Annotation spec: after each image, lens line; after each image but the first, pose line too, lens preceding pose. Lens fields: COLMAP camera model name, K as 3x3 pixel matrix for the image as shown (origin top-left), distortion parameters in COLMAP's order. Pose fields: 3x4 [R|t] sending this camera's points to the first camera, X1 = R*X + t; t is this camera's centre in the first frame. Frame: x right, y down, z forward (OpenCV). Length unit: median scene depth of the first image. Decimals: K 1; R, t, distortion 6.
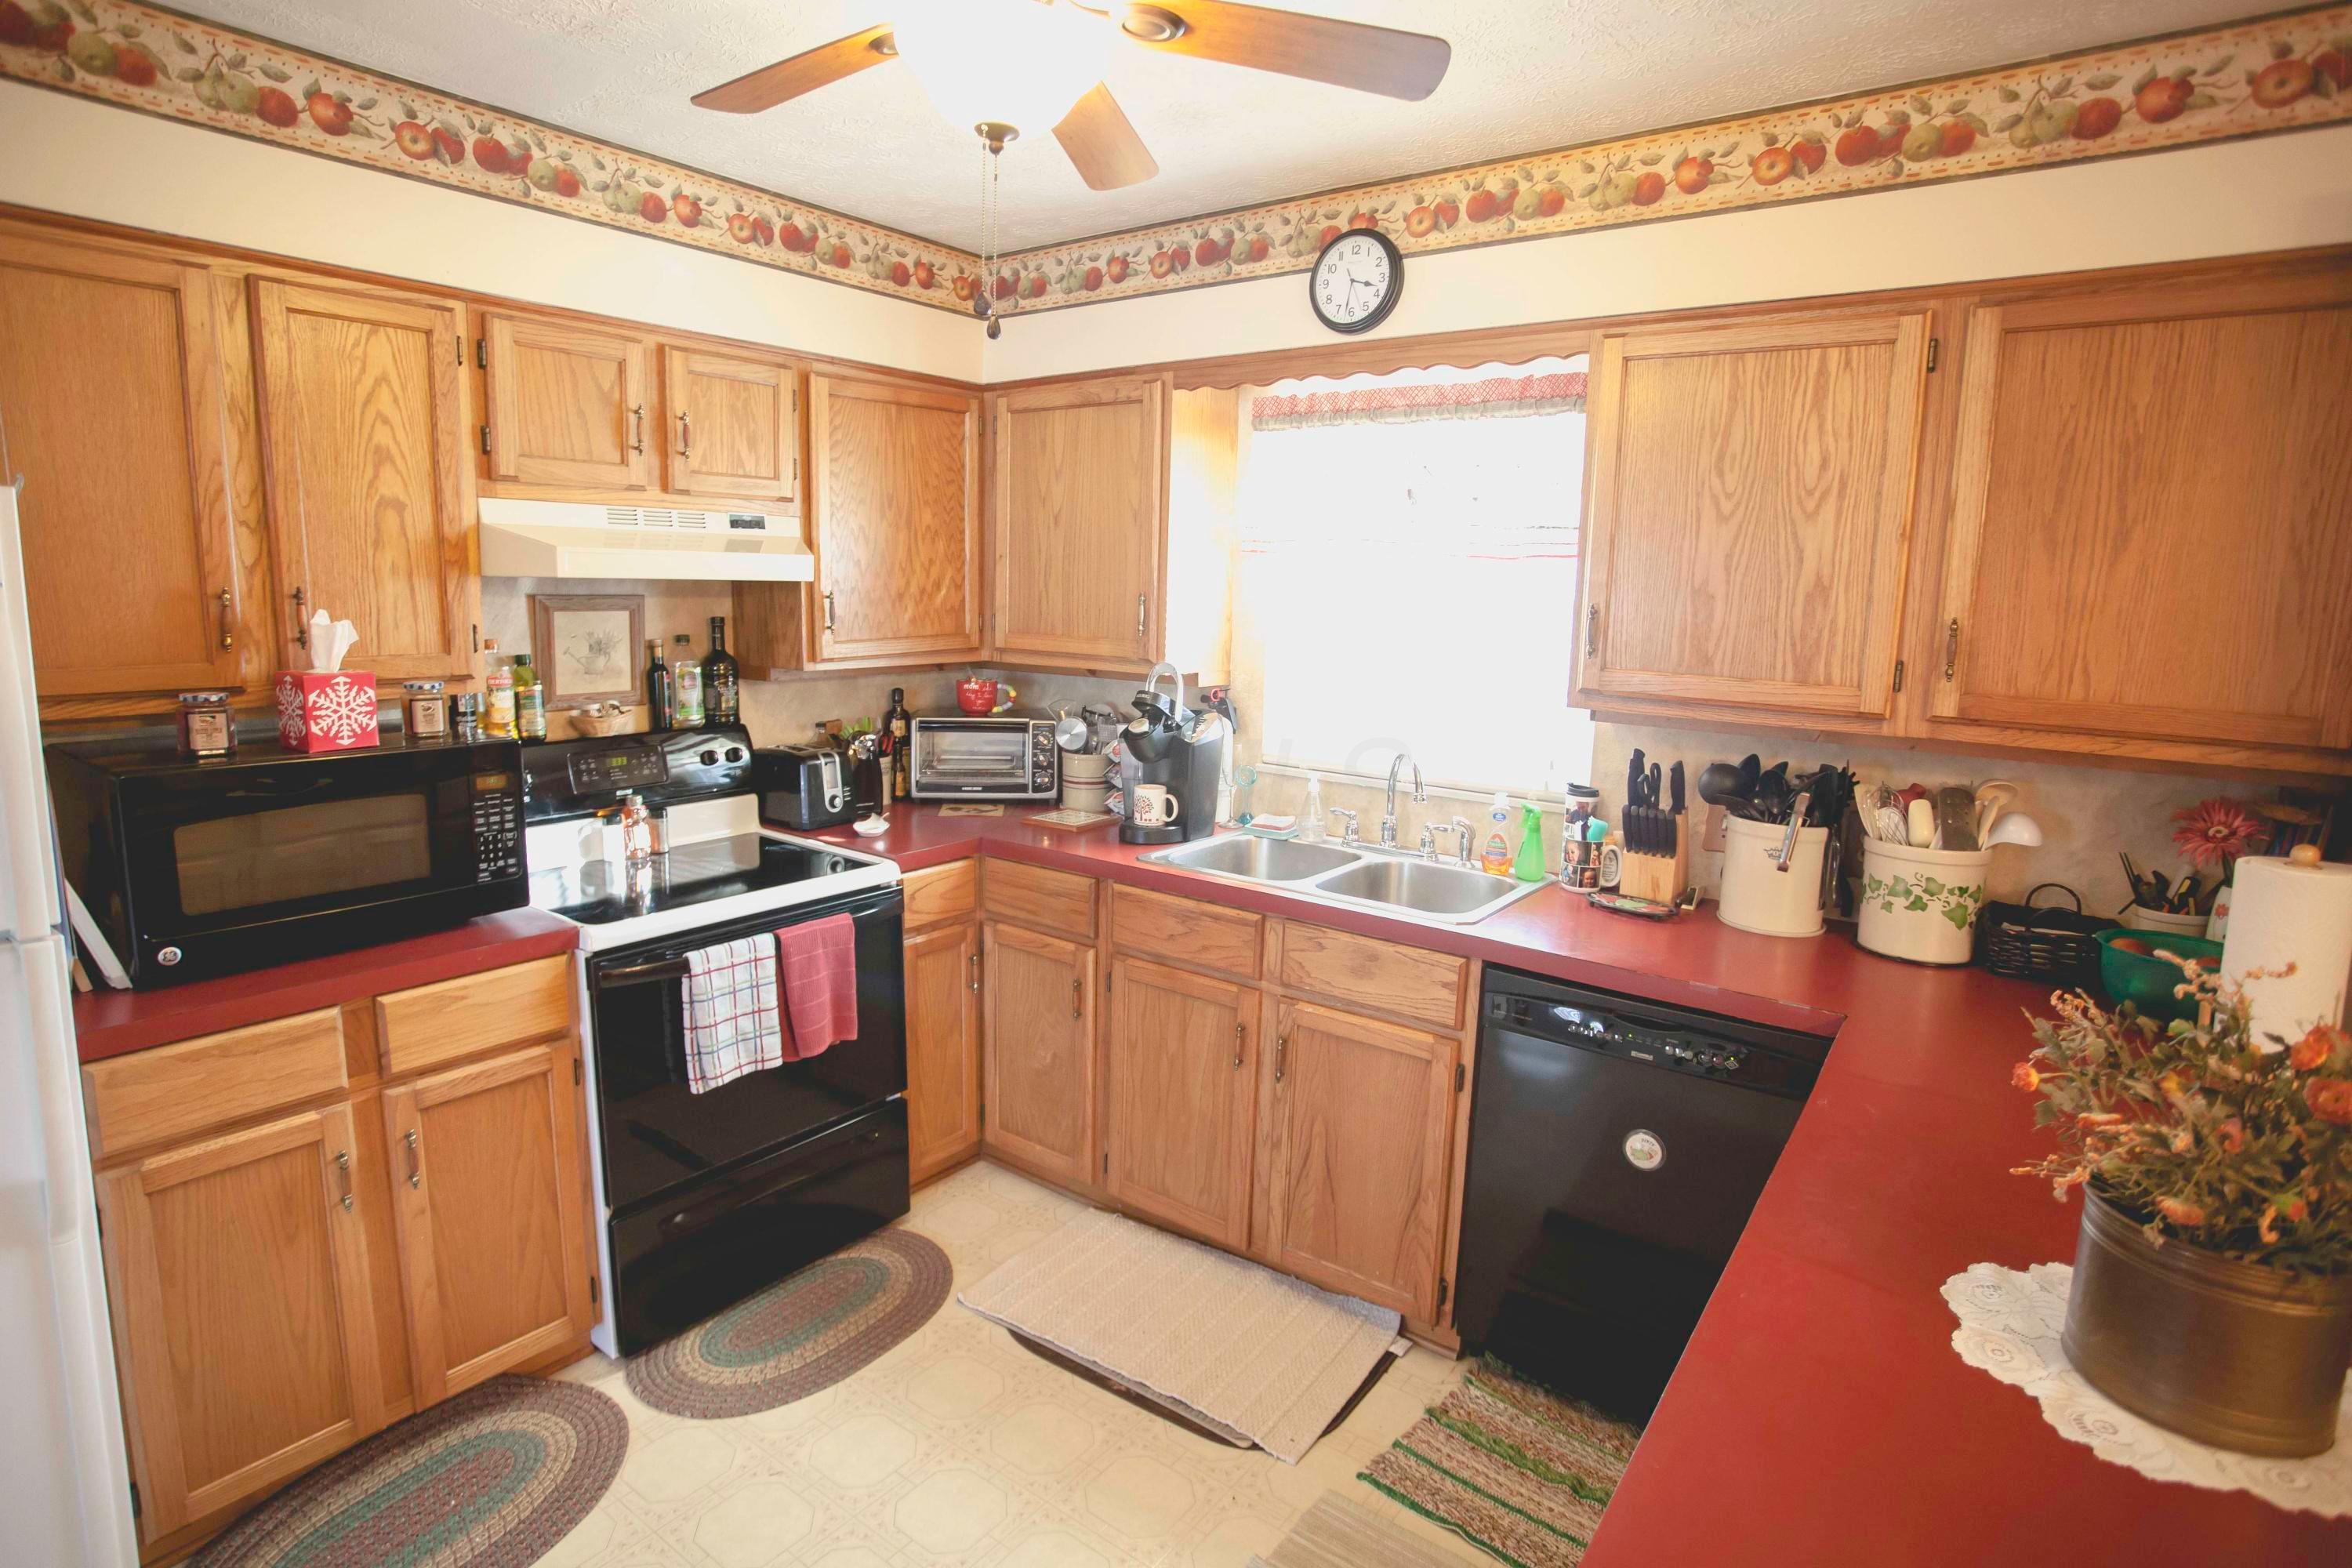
lens RADIAL K [[1195.2, 0, 1161.8], [0, 1195.2, 767.8], [0, 0, 1]] dist [-0.075066, 0.034959]
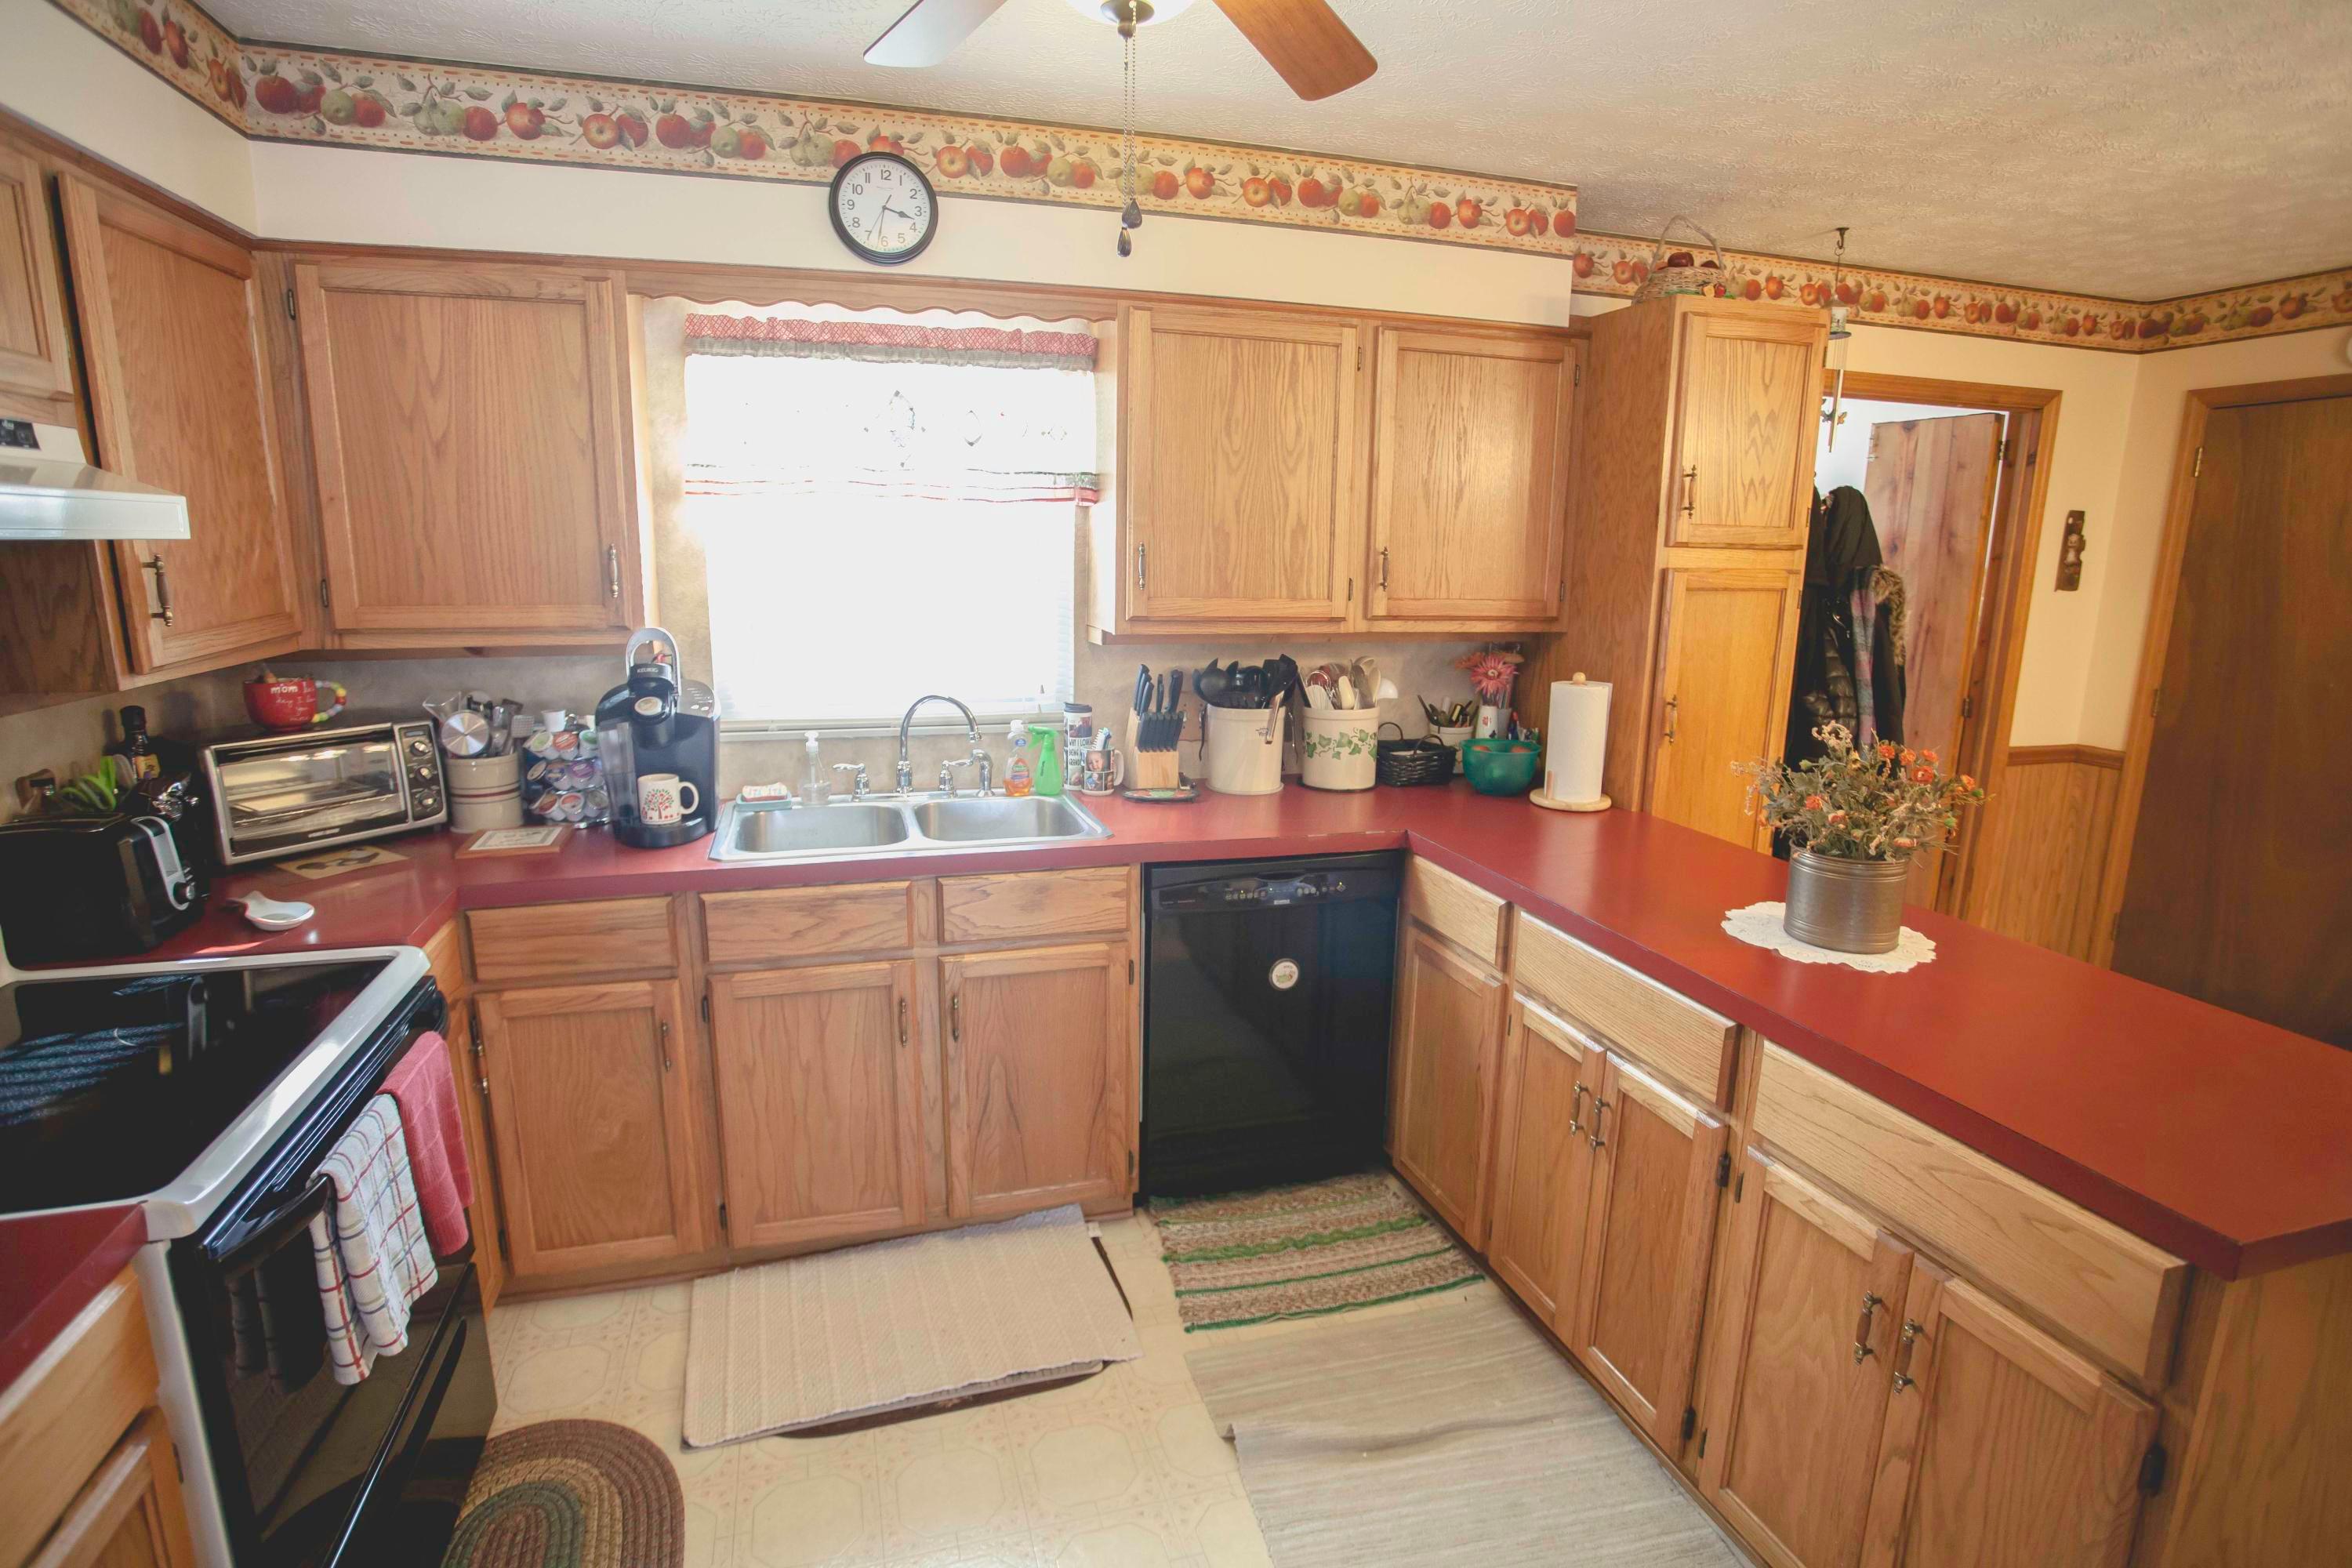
lens RADIAL K [[1126.4, 0, 1140.2], [0, 1126.4, 778.0], [0, 0, 1]] dist [-0.092620, 0.041486]
pose [[0.601342, -0.176592, 0.779232, -0.495575], [0.126192, 0.984020, 0.125618, -0.046366], [-0.788963, 0.022794, 0.614017, 0.311462]]
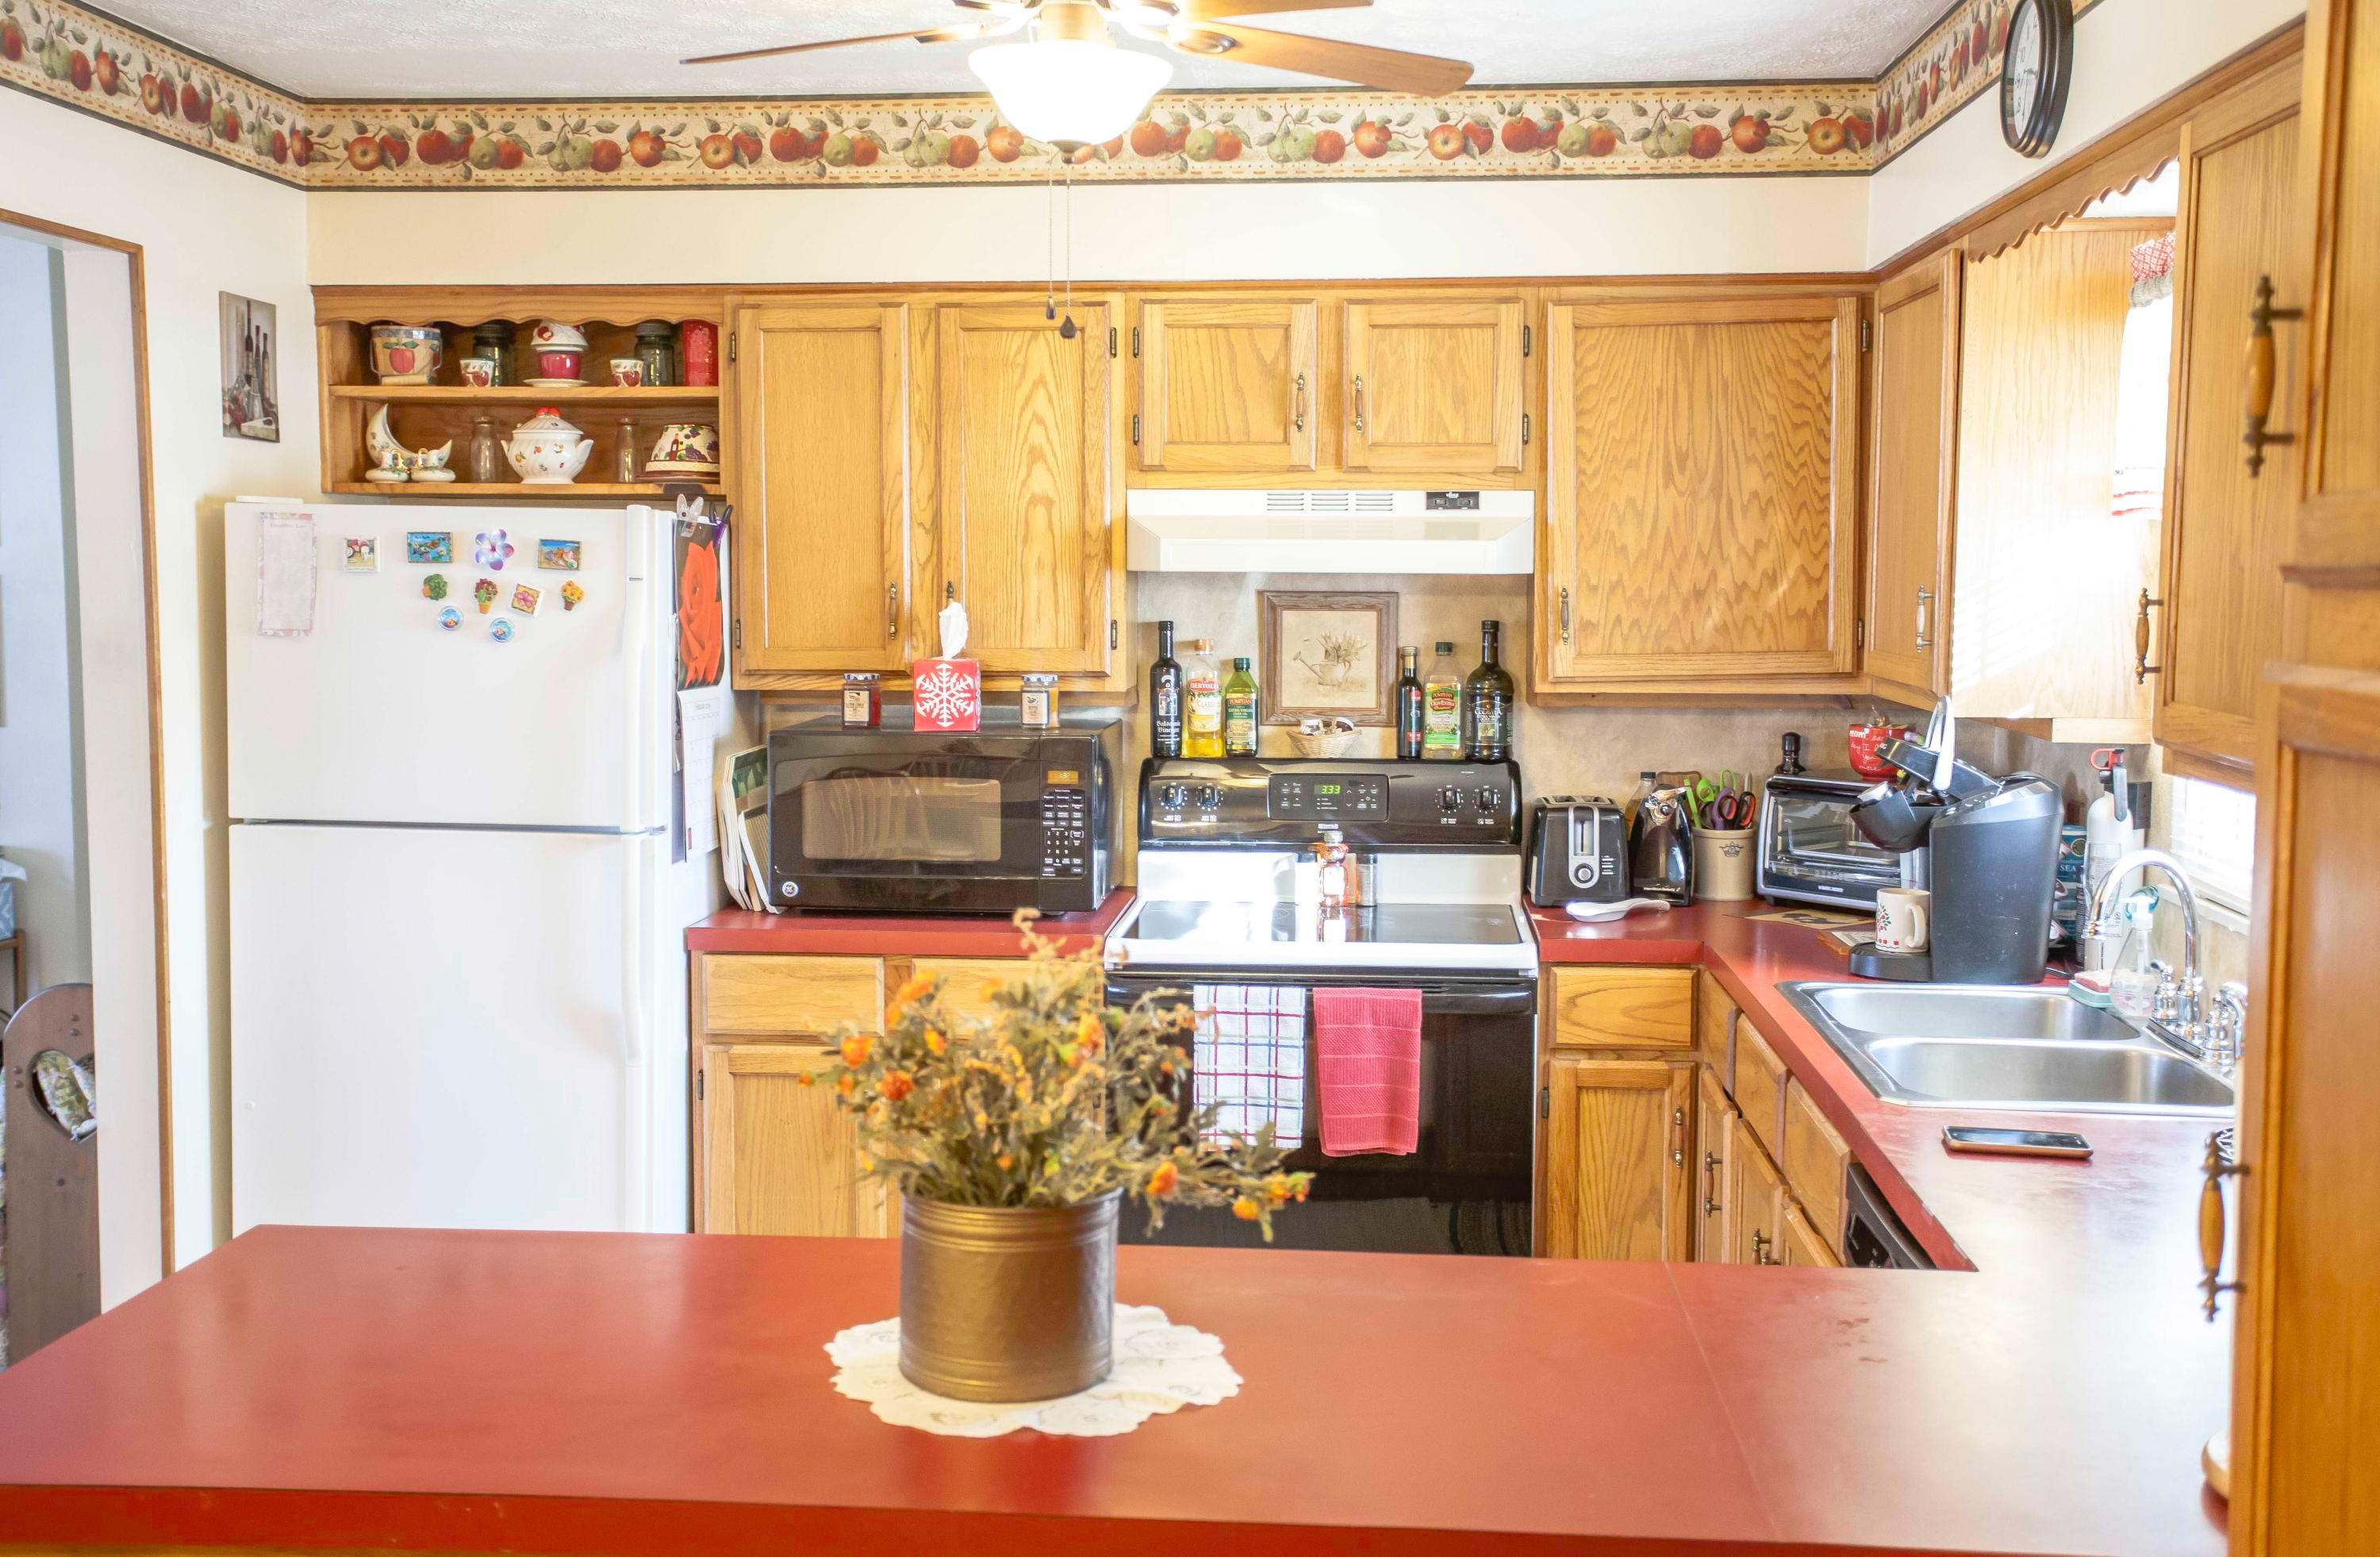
lens RADIAL K [[2366.7, 0, 1190.0], [0, 2366.7, 778.5], [0, 0, 1]] dist [0.004730, 0.003594]
pose [[0.539139, 0.057336, -0.840263, 1.005266], [-0.120485, 0.992669, -0.009571, 0.016822], [0.833554, 0.106399, 0.542095, 0.004572]]
